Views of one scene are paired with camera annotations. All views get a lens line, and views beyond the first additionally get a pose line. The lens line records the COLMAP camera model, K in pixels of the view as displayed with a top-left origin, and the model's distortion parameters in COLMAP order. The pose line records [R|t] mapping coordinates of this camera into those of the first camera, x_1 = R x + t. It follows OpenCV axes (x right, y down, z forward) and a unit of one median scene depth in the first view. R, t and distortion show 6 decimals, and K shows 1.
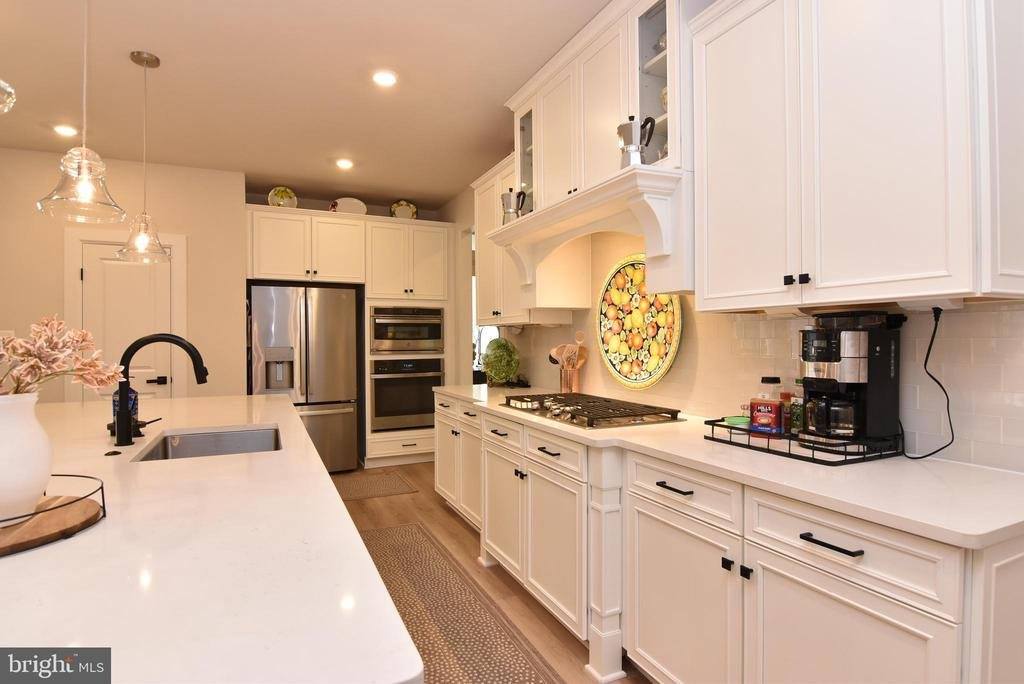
lens RADIAL K [[550.1, 0, 512.0], [0, 550.1, 342.0], [0, 0, 1]] dist [0.002770, 0.000099]
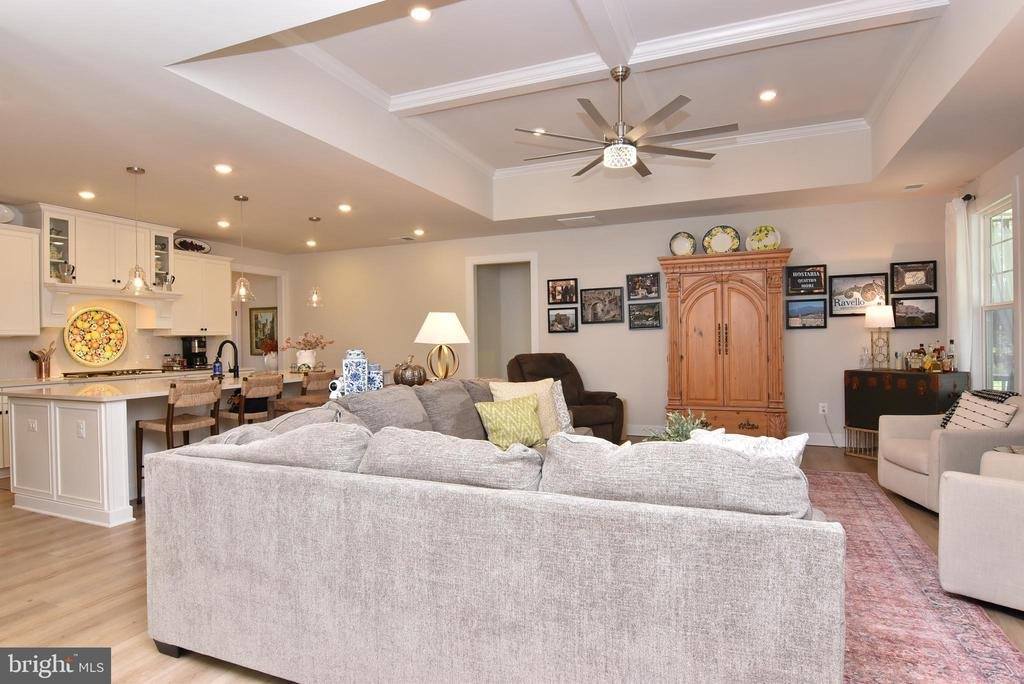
lens RADIAL K [[550.1, 0, 512.0], [0, 550.1, 342.0], [0, 0, 1]] dist [0.002770, 0.000099]
pose [[-0.684256, 0.004140, 0.729230, -2.566859], [0.015744, 0.999835, 0.009097, -0.007890], [-0.729072, 0.017706, -0.684208, 1.293962]]
